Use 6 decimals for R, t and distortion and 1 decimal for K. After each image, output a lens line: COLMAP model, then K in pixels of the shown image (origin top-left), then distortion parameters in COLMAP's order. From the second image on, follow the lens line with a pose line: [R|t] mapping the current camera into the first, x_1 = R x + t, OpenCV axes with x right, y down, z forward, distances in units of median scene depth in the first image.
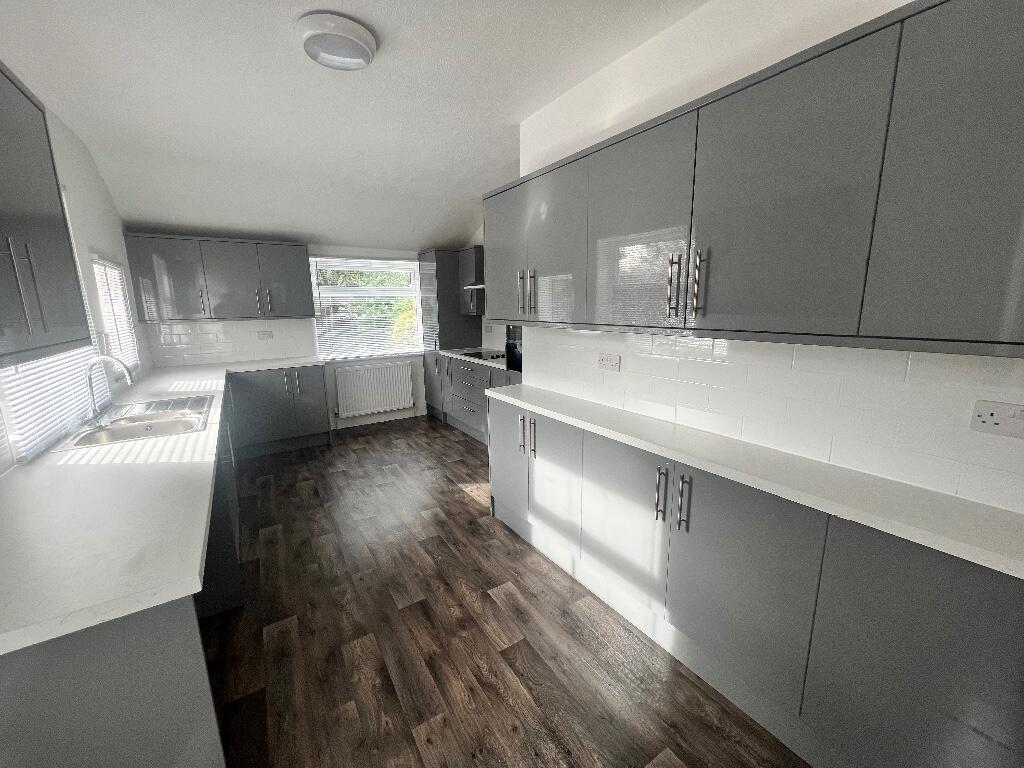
lens RADIAL K [[408.6, 0, 512.1], [0, 408.6, 384.0], [0, 0, 1]] dist [-0.000073, 0.000222]
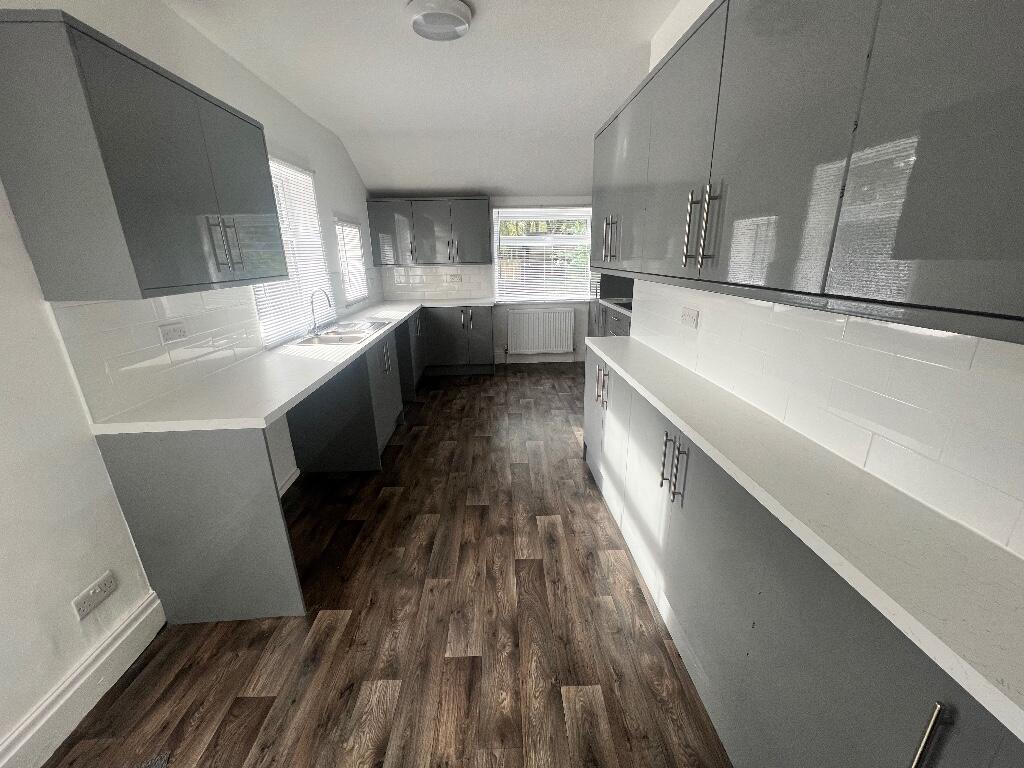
lens RADIAL K [[408.6, 0, 509.5], [0, 408.6, 384.6], [0, 0, 1]] dist [-0.000073, 0.000222]
pose [[0.855656, 0.155373, -0.493672, 0.182701], [-0.093513, 0.984587, 0.147797, -0.002941], [0.509027, -0.080299, 0.856997, 0.012579]]
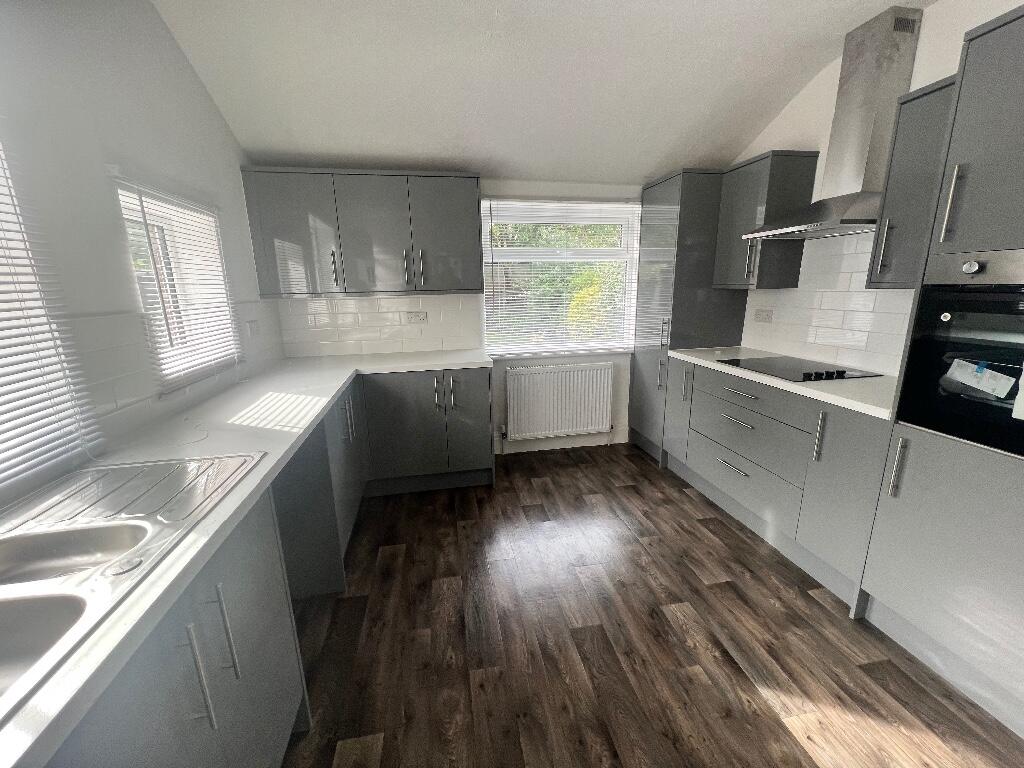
lens RADIAL K [[408.6, 0, 506.3], [0, 408.6, 380.5], [0, 0, 1]] dist [-0.000073, 0.000222]
pose [[0.920980, 0.084210, -0.380400, -0.189852], [-0.069475, 0.996210, 0.052330, -0.059714], [0.383365, -0.021767, 0.923340, 0.409116]]
